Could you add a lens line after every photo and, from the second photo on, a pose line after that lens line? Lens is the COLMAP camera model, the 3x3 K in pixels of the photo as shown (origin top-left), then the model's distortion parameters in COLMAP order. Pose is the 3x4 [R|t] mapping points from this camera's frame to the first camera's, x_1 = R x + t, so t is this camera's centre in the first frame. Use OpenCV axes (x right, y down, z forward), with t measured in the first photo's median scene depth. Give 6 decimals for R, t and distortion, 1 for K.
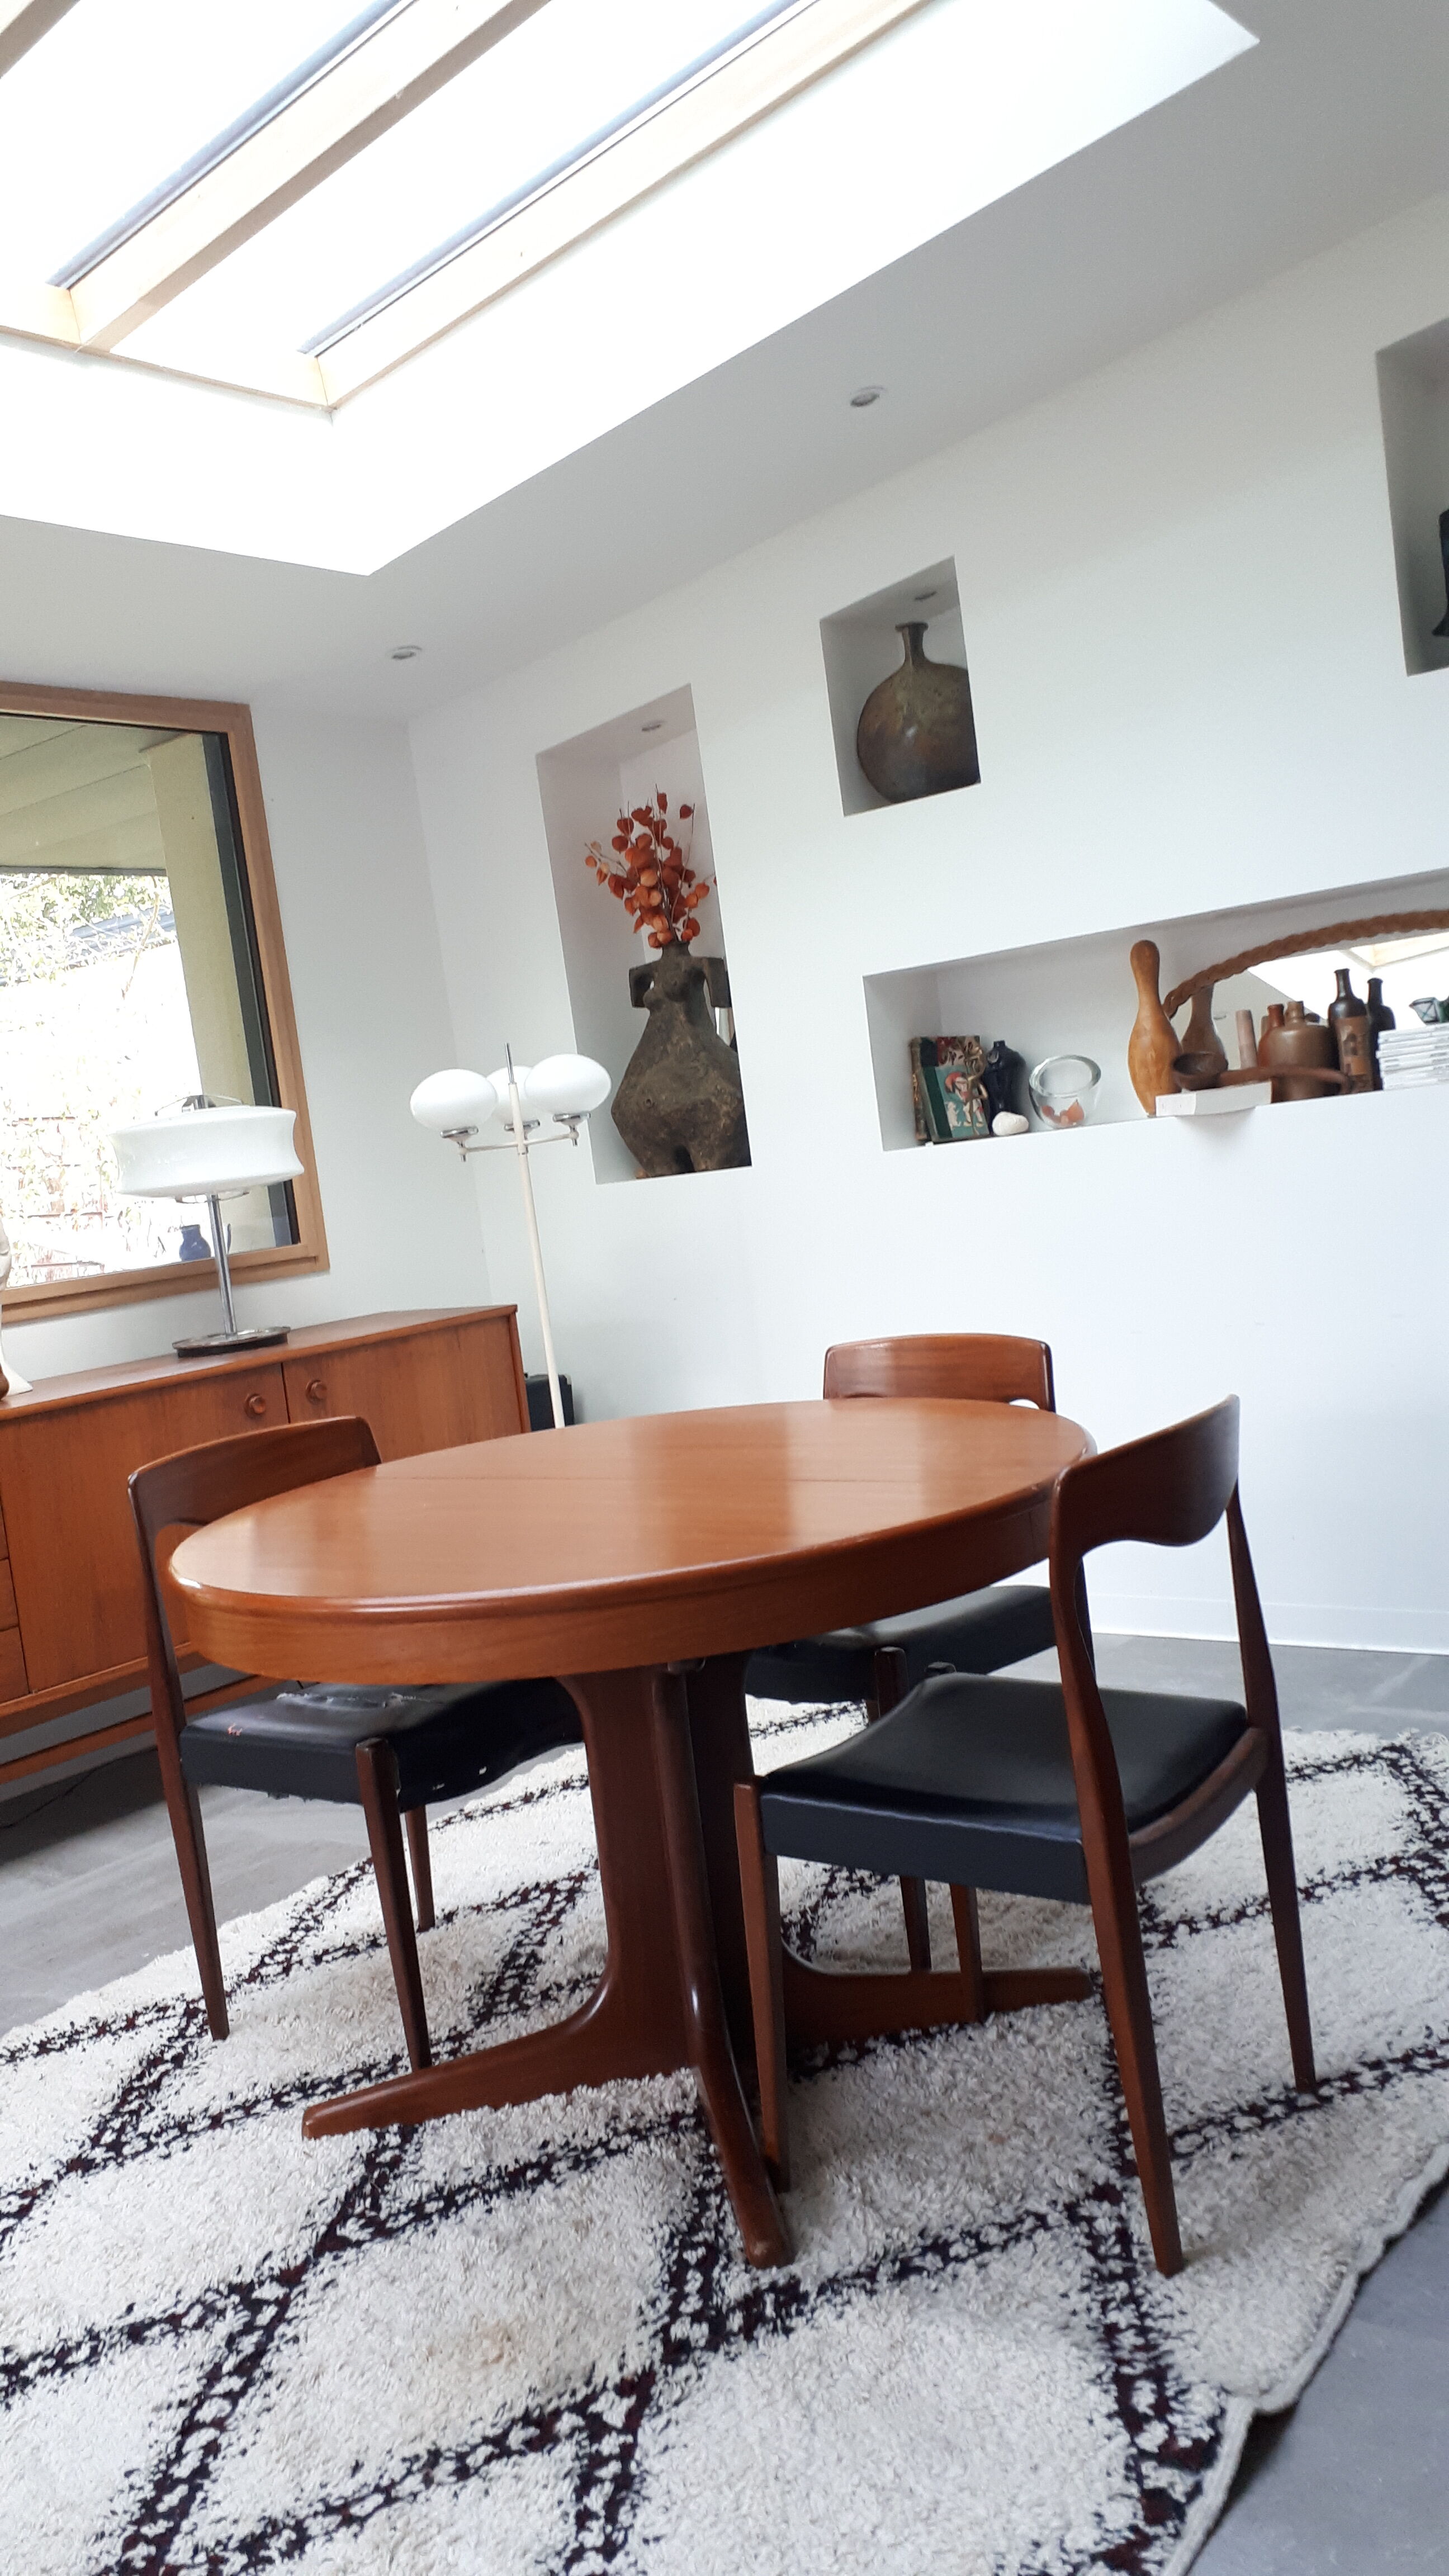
lens RADIAL K [[2024.2, 0, 751.9], [0, 2024.2, 1233.3], [0, 0, 1]] dist [0.229580, -0.267144]
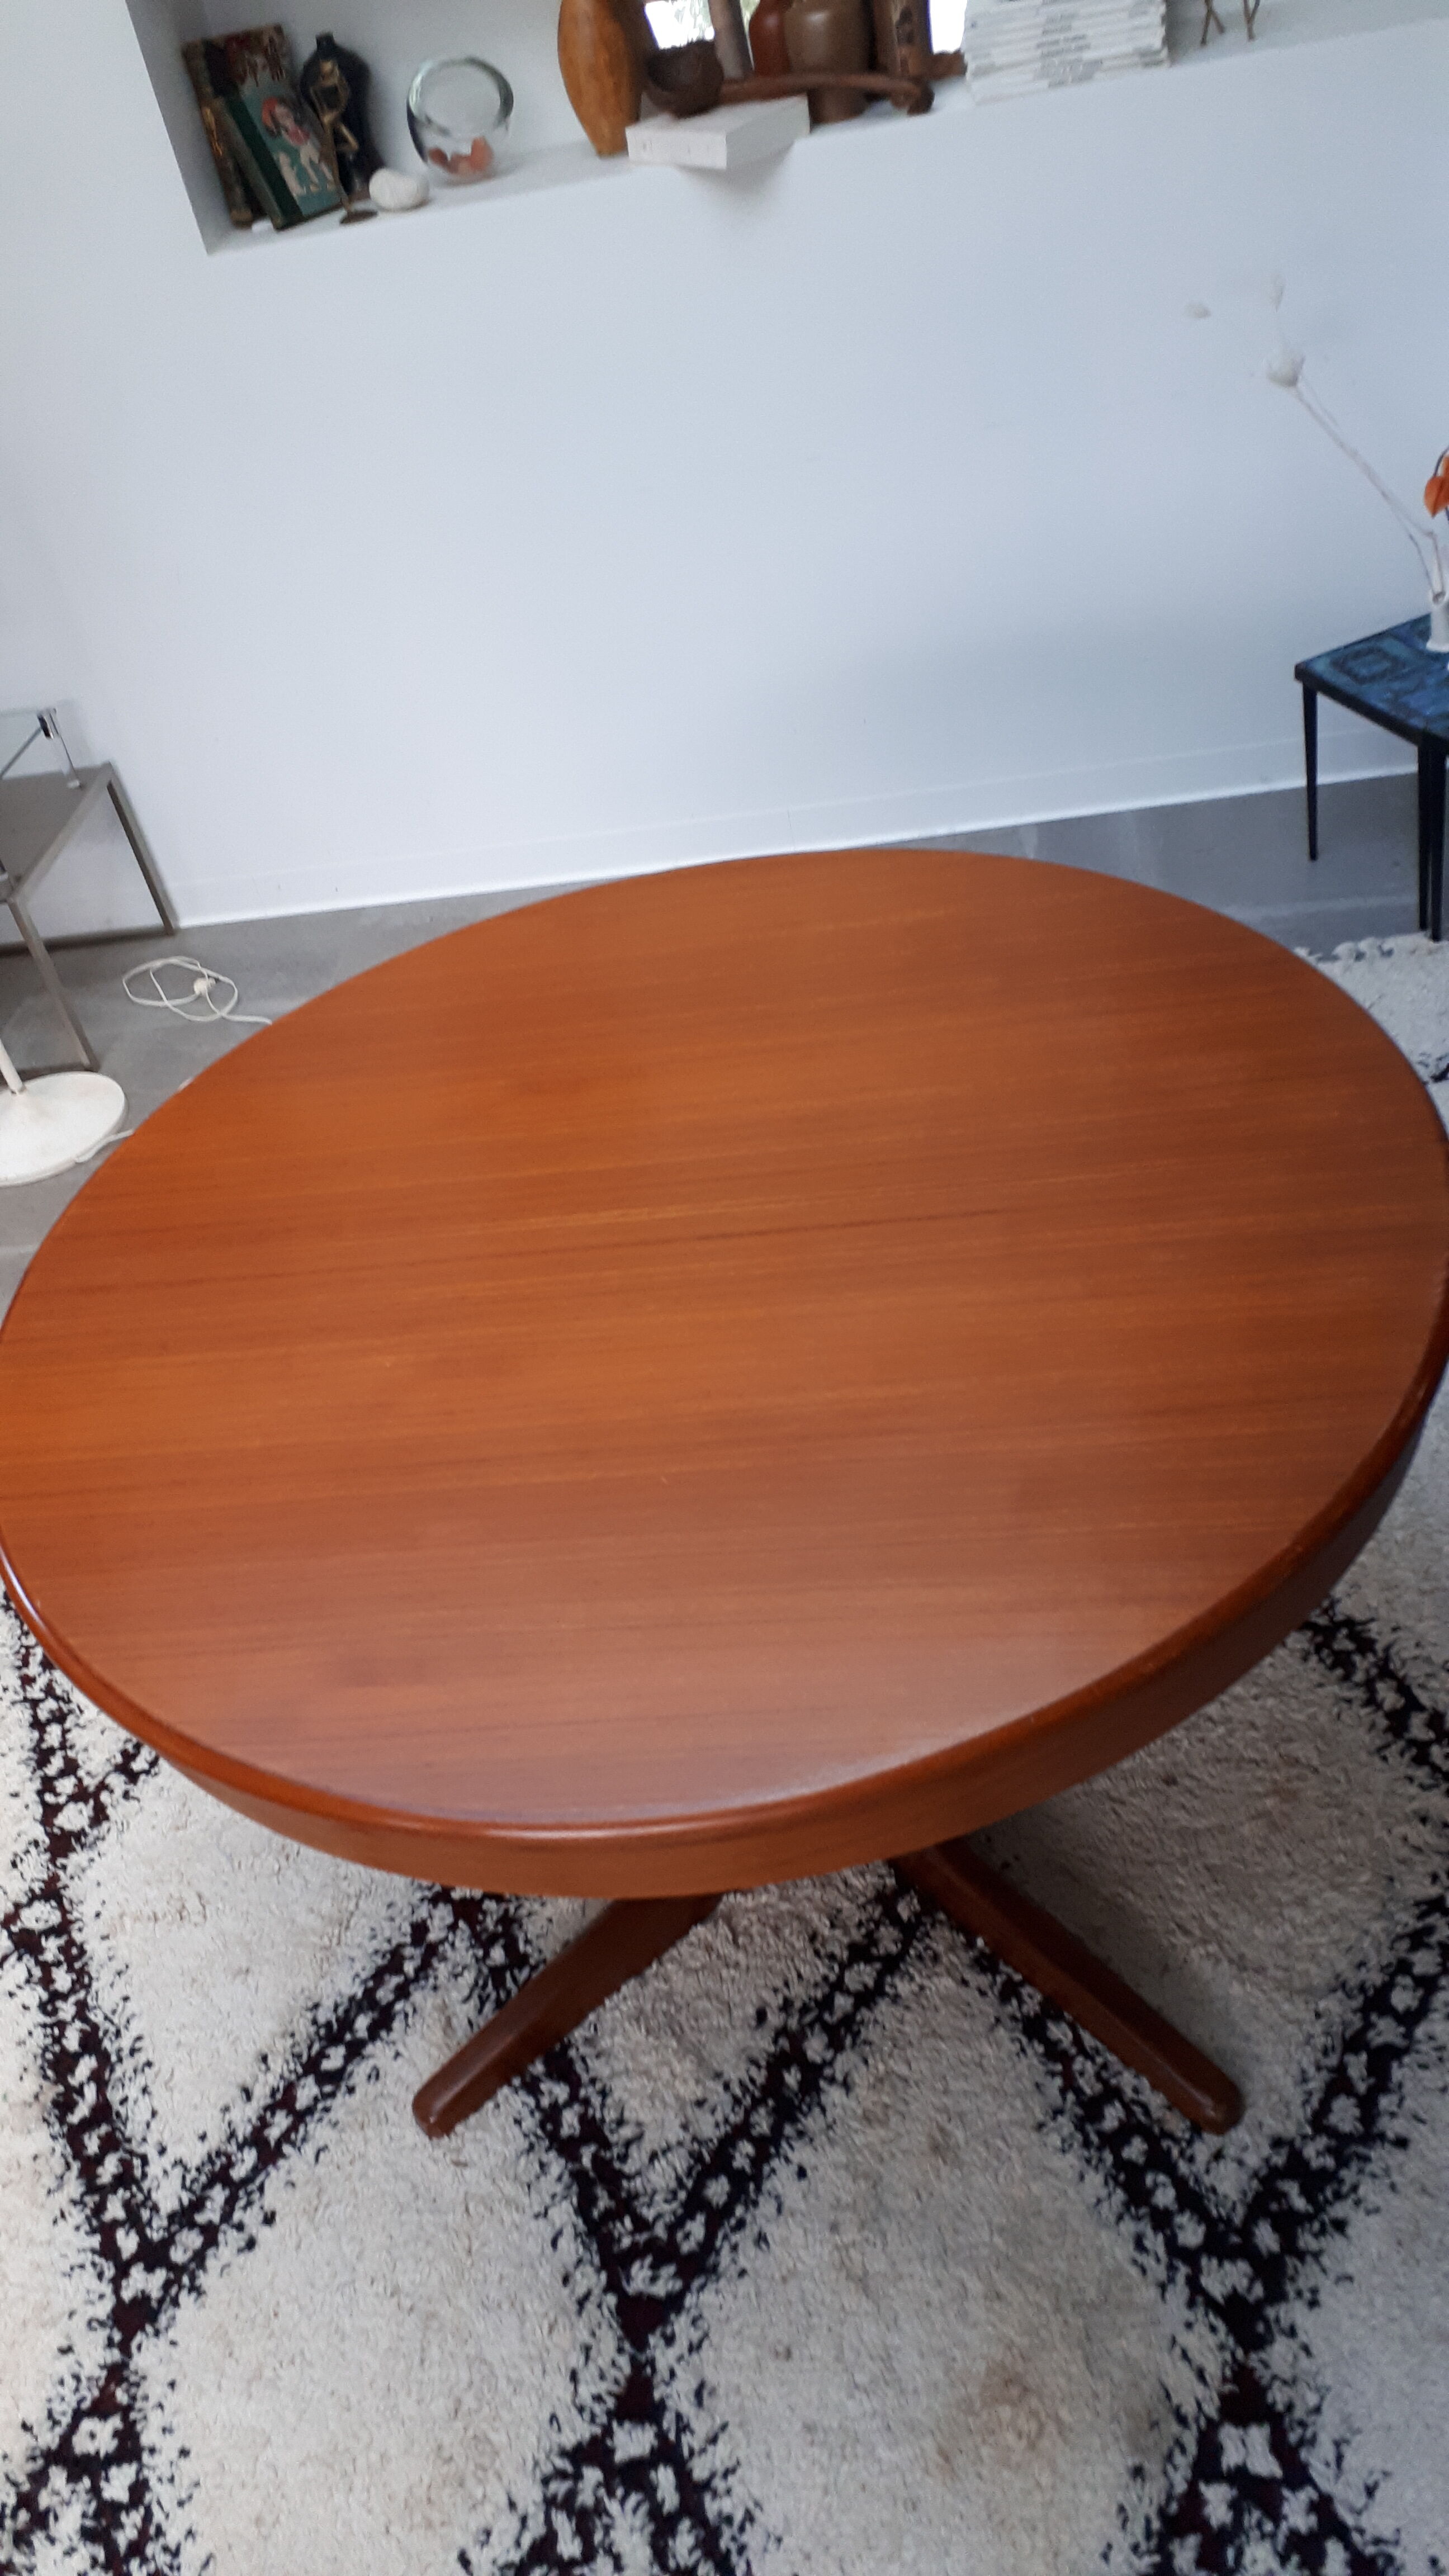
lens RADIAL K [[2019.6, 0, 732.4], [0, 2019.6, 1221.4], [0, 0, 1]] dist [0.036442, -0.000981]
pose [[0.854603, -0.354637, 0.379323, -0.193265], [0.110395, 0.837856, 0.534612, -0.144997], [-0.507412, -0.415006, 0.755185, 0.374357]]
